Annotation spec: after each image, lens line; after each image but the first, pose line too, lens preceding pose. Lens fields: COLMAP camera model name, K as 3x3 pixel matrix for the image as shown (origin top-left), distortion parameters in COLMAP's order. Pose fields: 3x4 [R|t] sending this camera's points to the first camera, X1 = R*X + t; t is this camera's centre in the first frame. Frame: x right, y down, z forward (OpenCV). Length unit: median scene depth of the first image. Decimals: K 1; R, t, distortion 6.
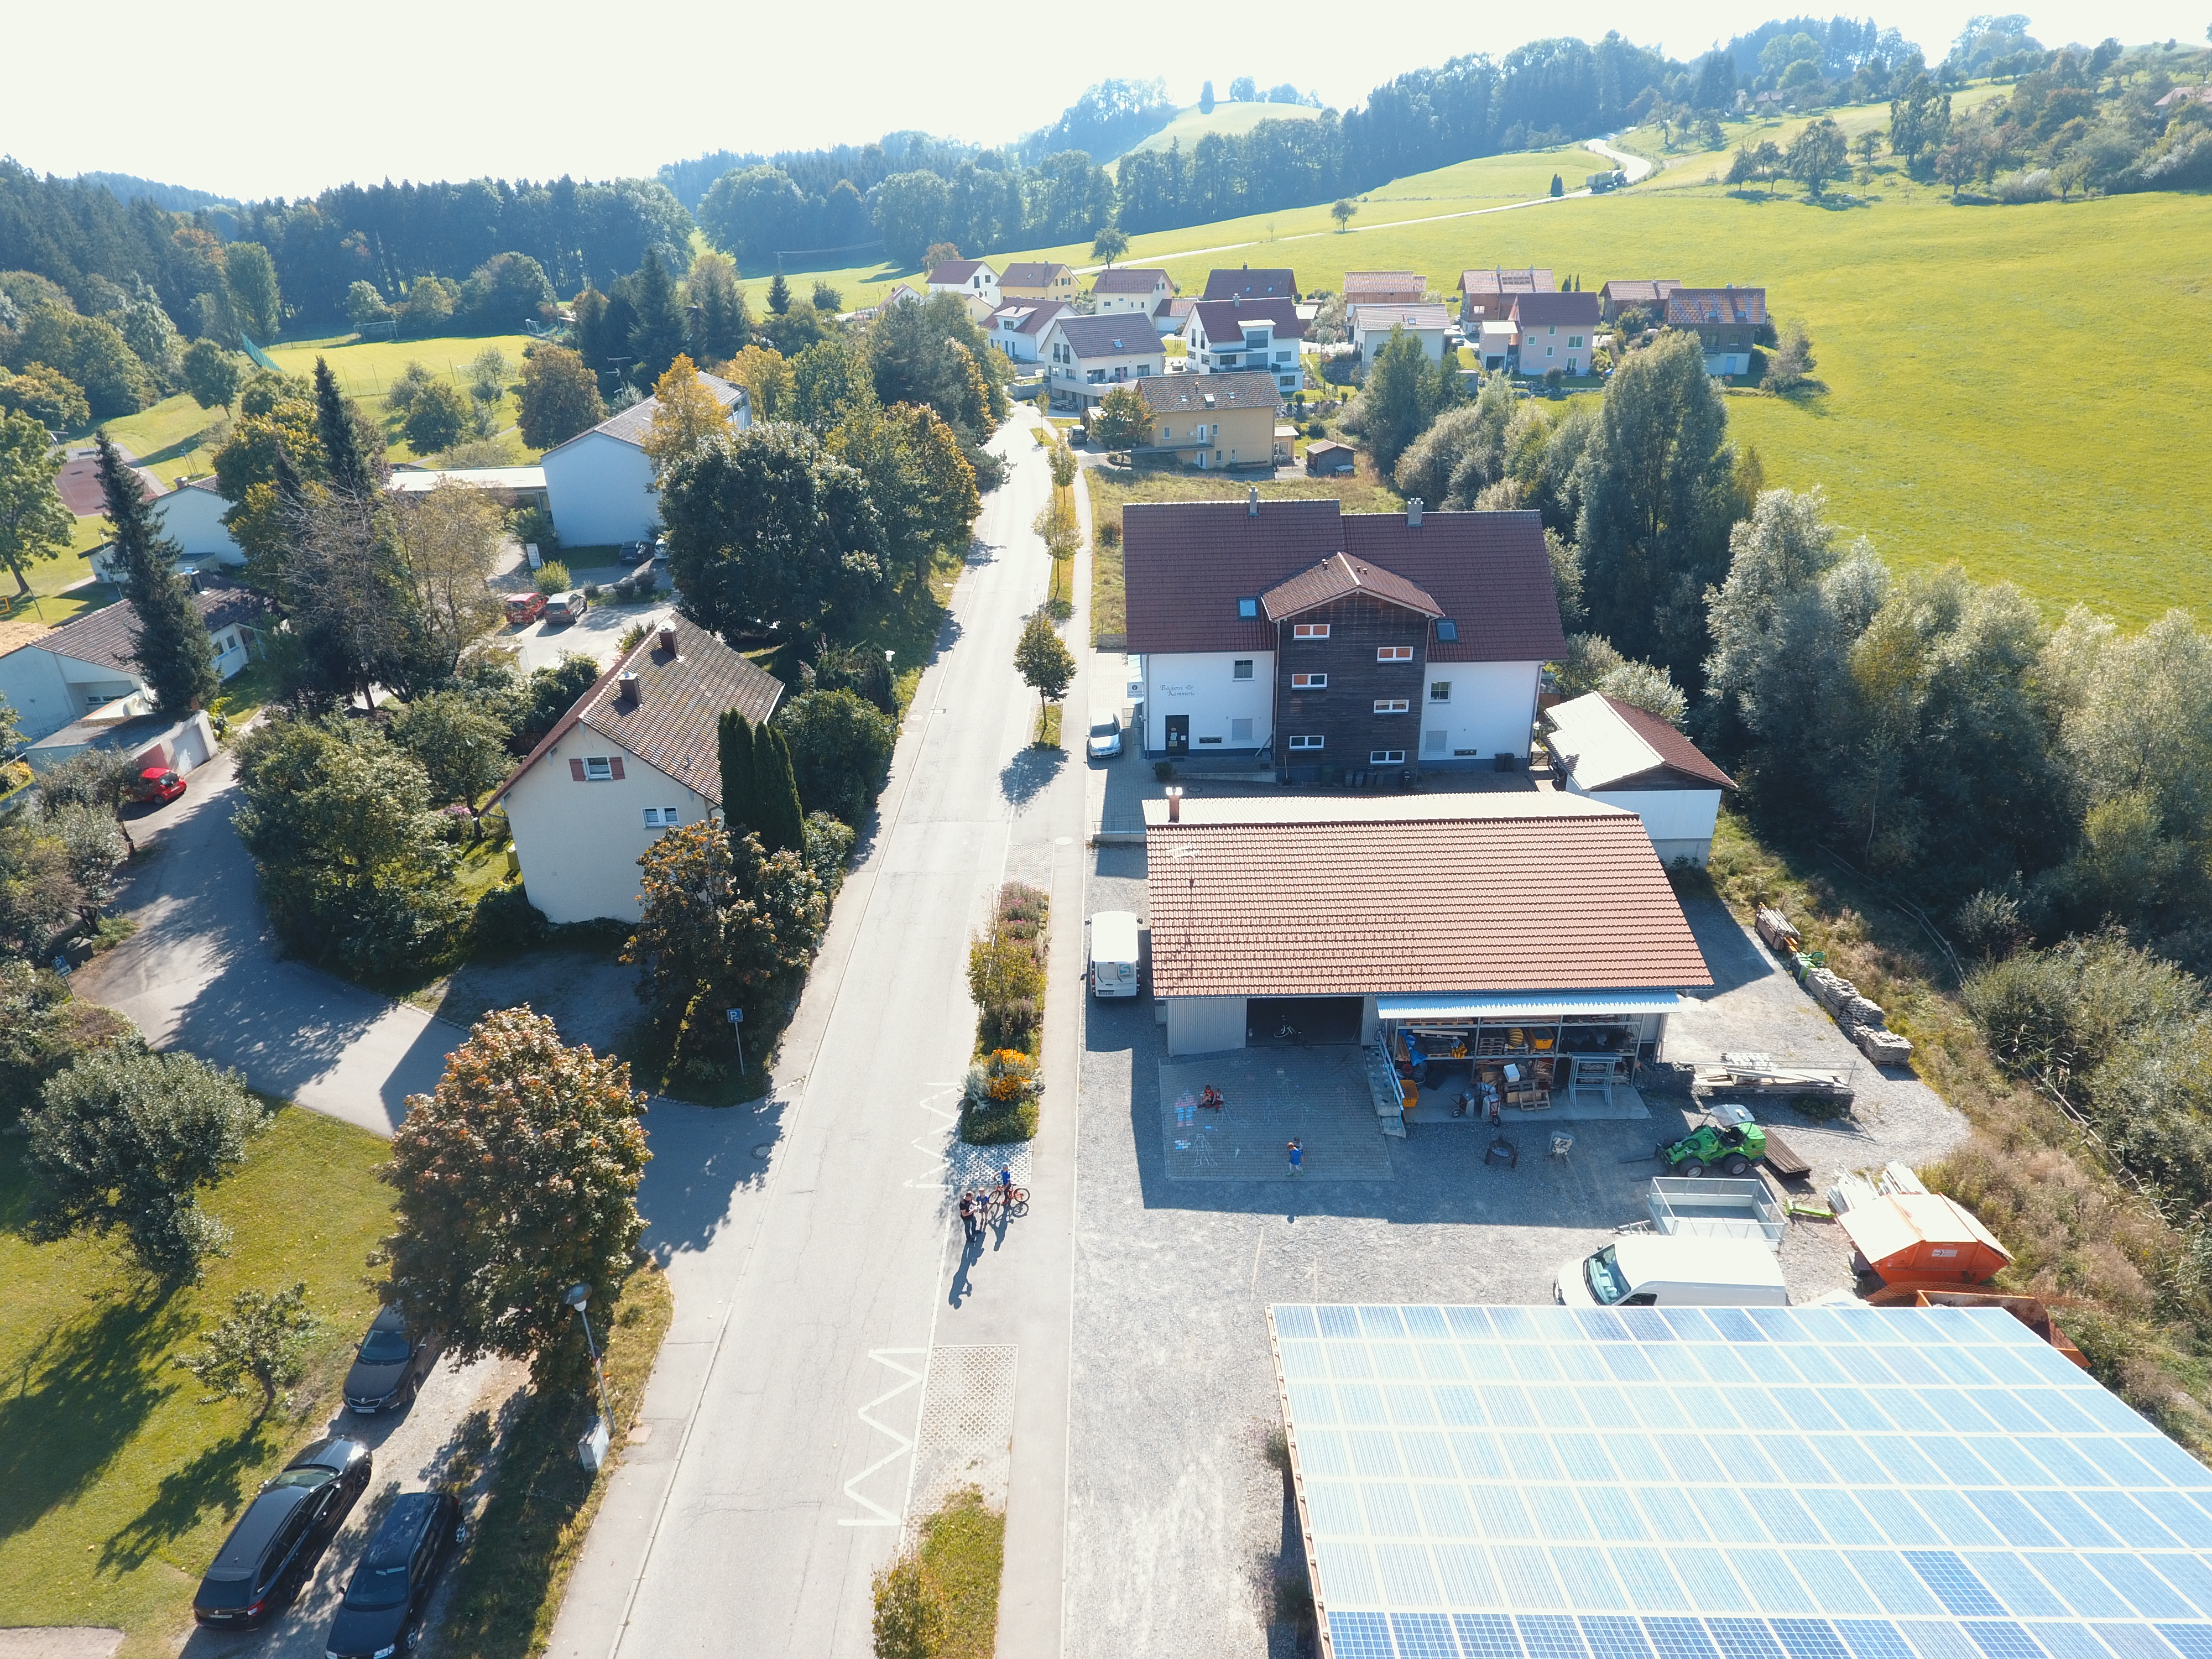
lens RADIAL K [[1276.5, 0, 1106.0], [0, 1276.5, 829.5], [0, 0, 1]] dist [-0.009087, -0.001740]
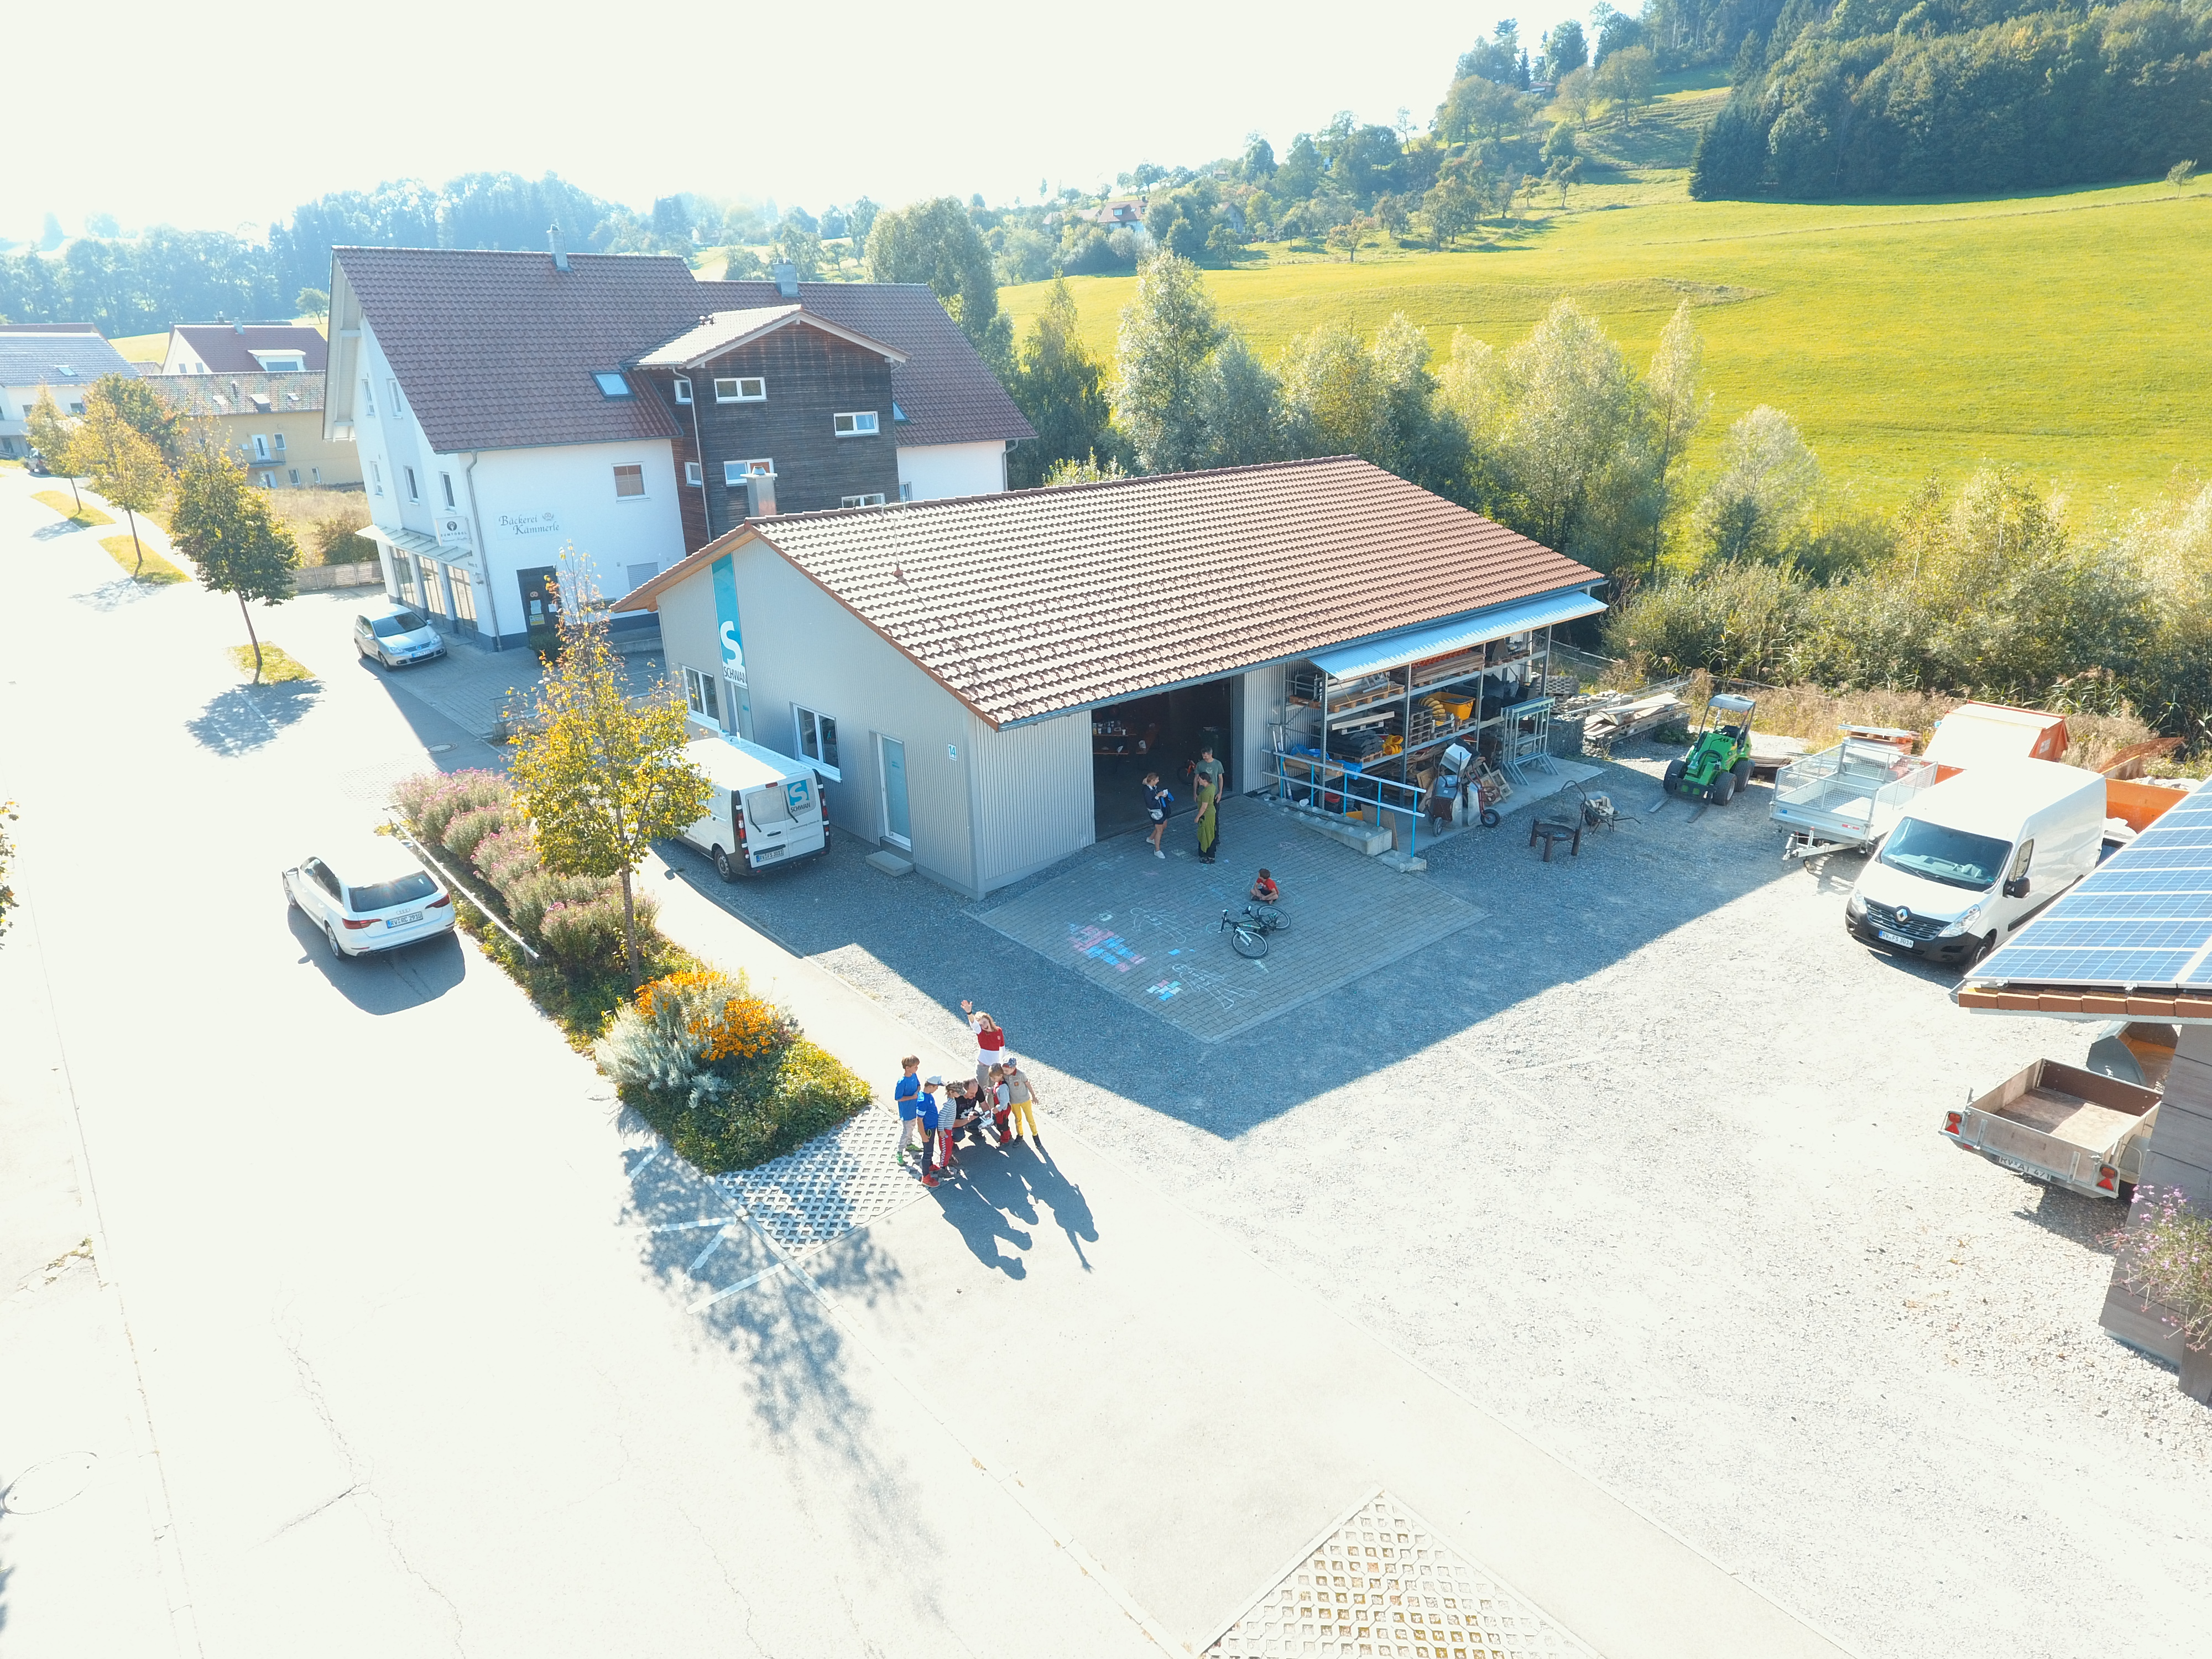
lens RADIAL K [[1276.5, 0, 1106.0], [0, 1276.5, 829.5], [0, 0, 1]] dist [-0.009087, -0.001740]
pose [[0.744715, -0.222475, 0.629209, -0.157914], [0.298796, 0.954178, -0.016269, 0.124658], [-0.596759, 0.200121, 0.777066, 0.412738]]
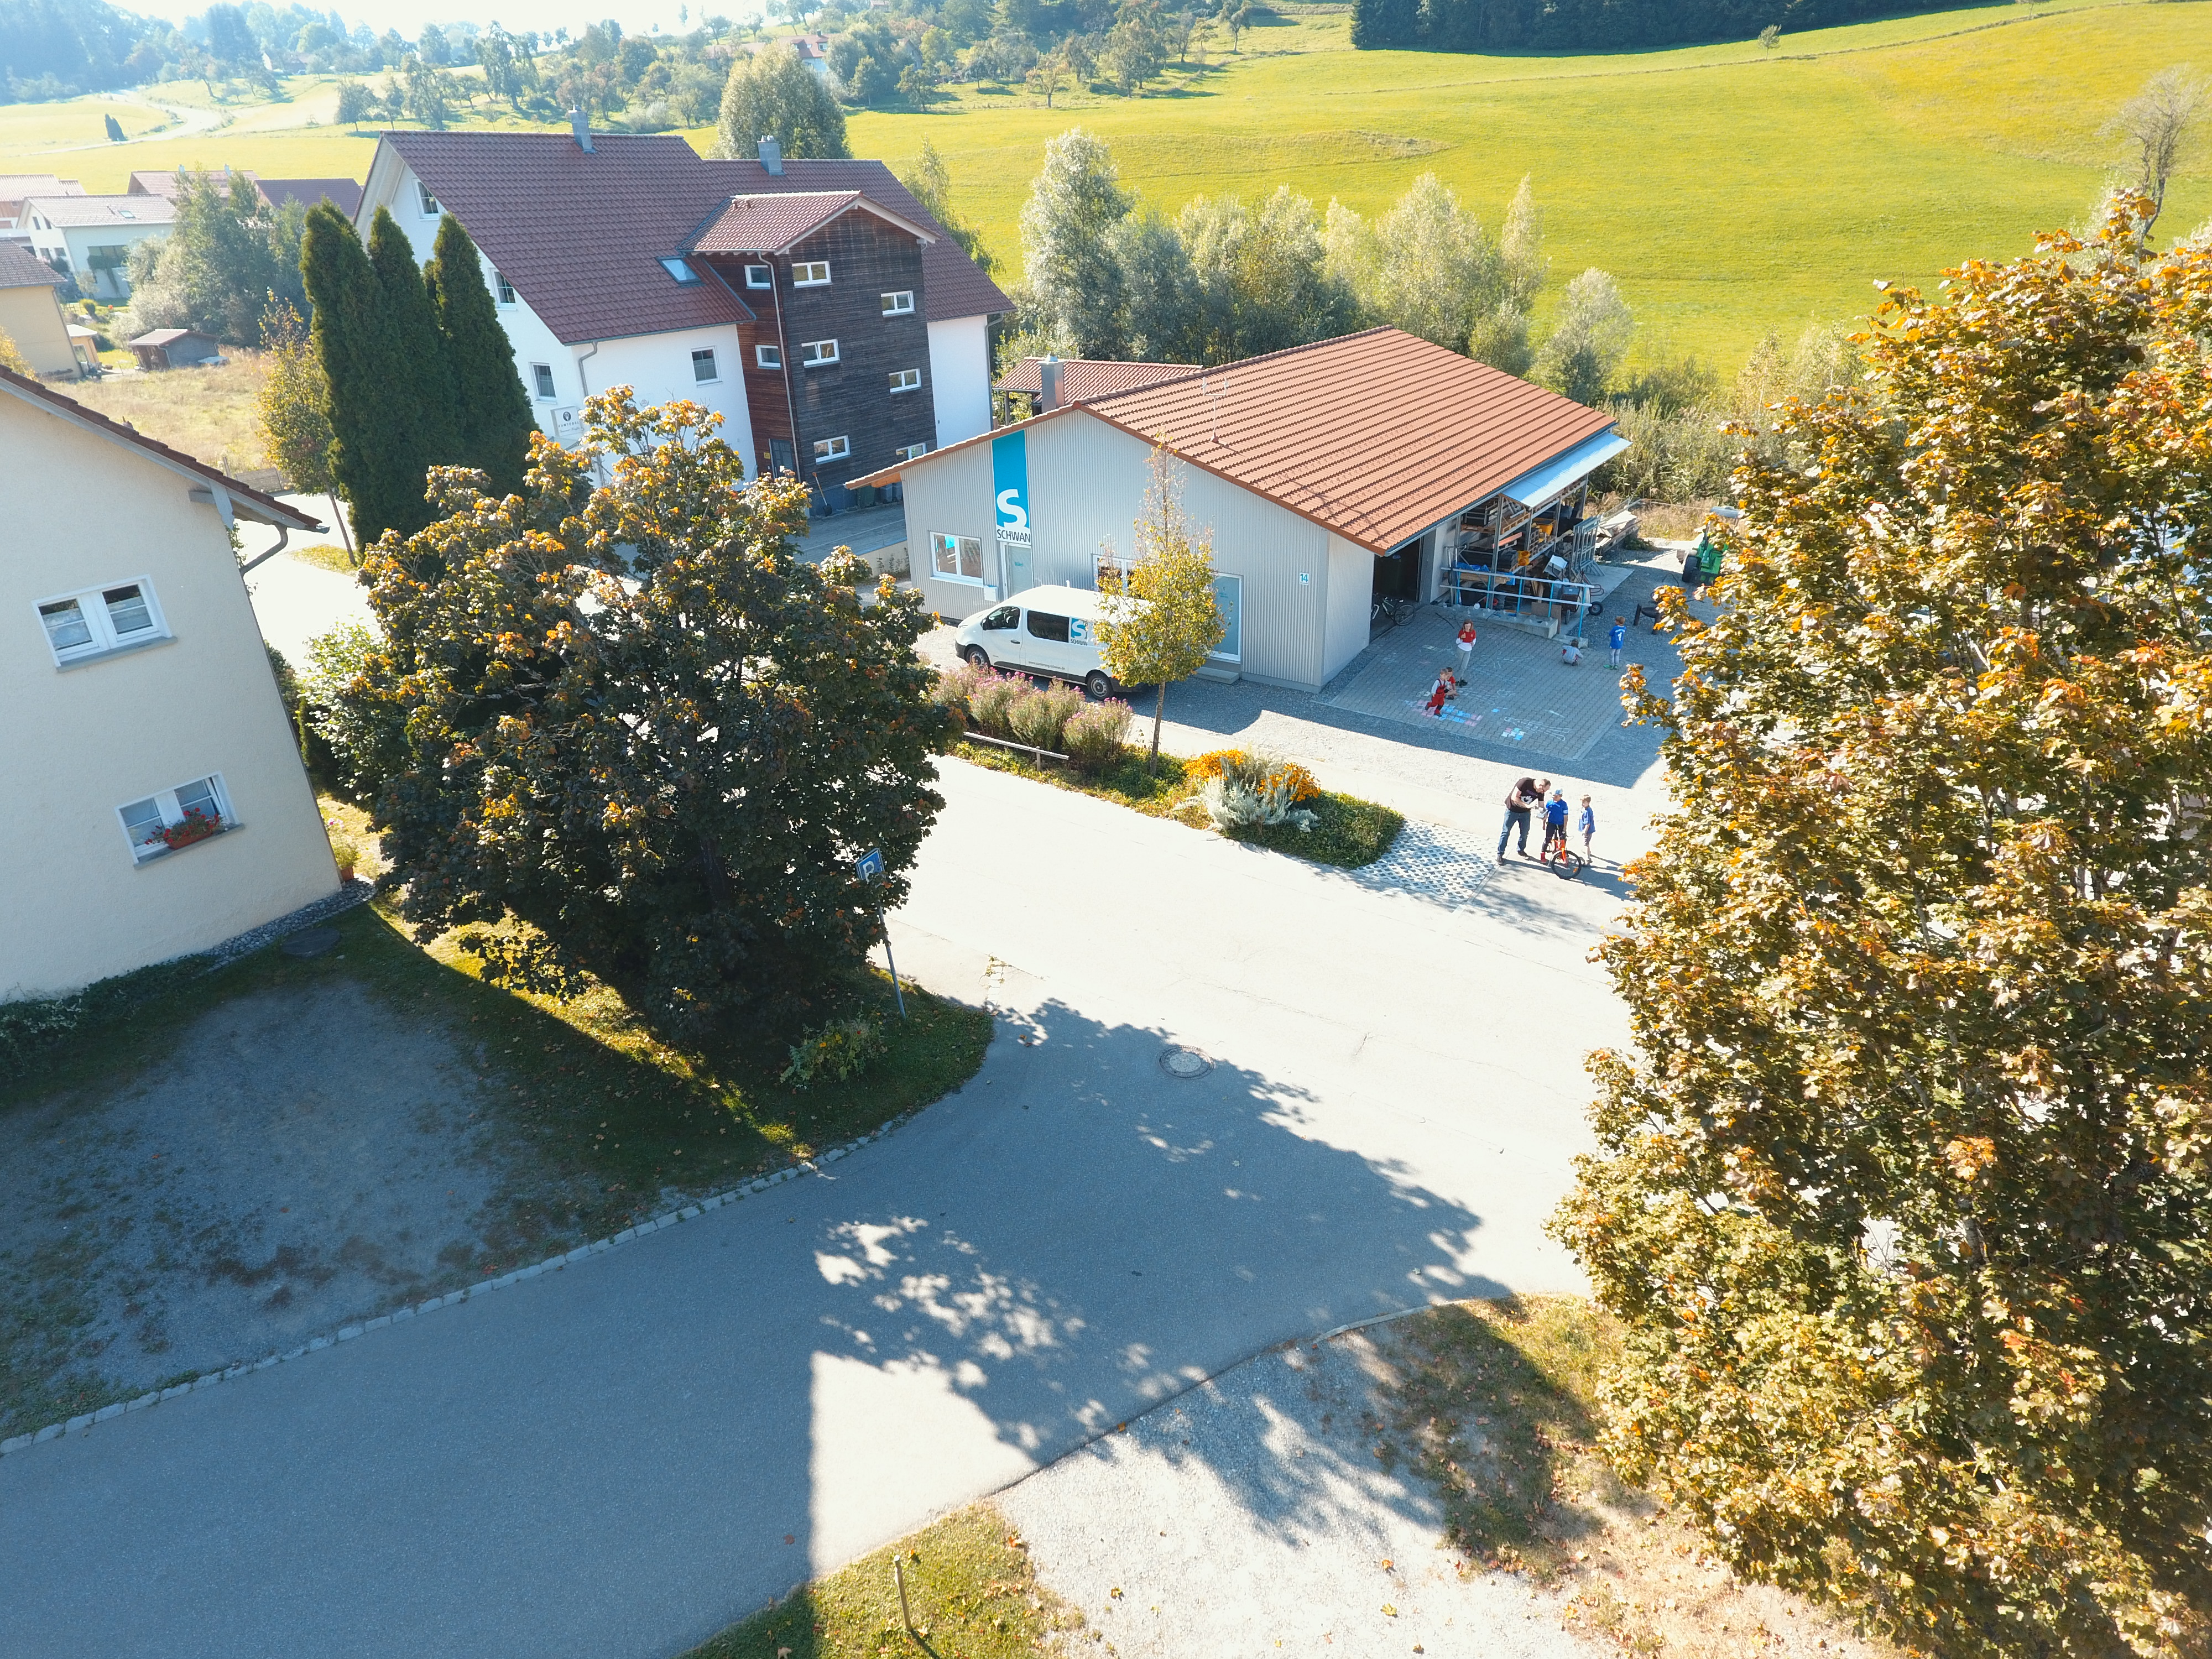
lens RADIAL K [[1276.5, 0, 1106.0], [0, 1276.5, 829.5], [0, 0, 1]] dist [-0.009087, -0.001740]
pose [[0.546090, -0.363497, 0.754755, -0.377592], [0.380224, 0.910358, 0.163332, 0.067508], [-0.746468, 0.197783, 0.635348, 0.484542]]
